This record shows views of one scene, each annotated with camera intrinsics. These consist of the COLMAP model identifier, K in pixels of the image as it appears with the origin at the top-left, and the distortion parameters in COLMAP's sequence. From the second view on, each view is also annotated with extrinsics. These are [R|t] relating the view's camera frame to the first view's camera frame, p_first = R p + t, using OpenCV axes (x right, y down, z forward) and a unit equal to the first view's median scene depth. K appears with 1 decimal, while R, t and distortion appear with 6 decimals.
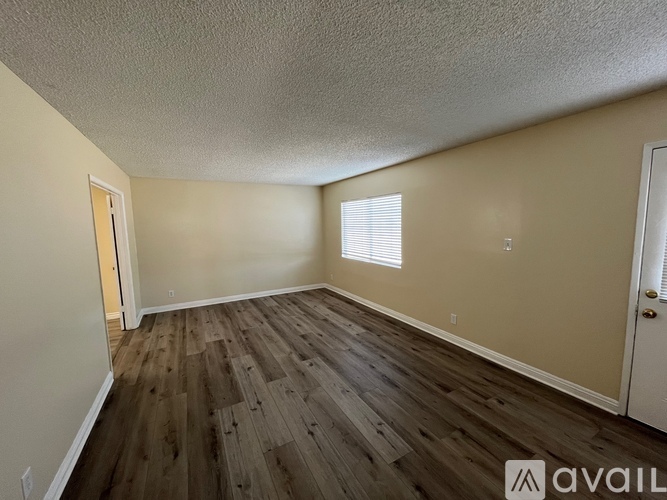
lens RADIAL K [[268.3, 0, 336.4], [0, 268.3, 249.3], [0, 0, 1]] dist [-0.000281, 0.000019]
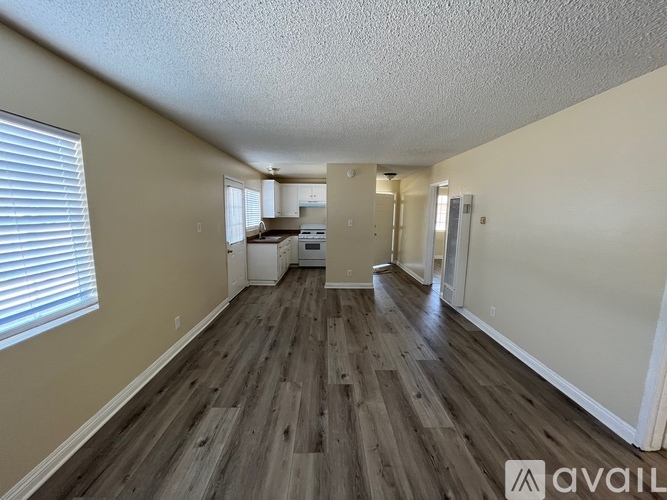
lens RADIAL K [[268.3, 0, 329.6], [0, 268.3, 248.6], [0, 0, 1]] dist [-0.000281, 0.000019]
pose [[-0.875913, -0.055117, 0.479311, -0.432332], [0.055862, 0.975186, 0.214223, -0.141170], [-0.479225, 0.214416, -0.851099, 1.635141]]
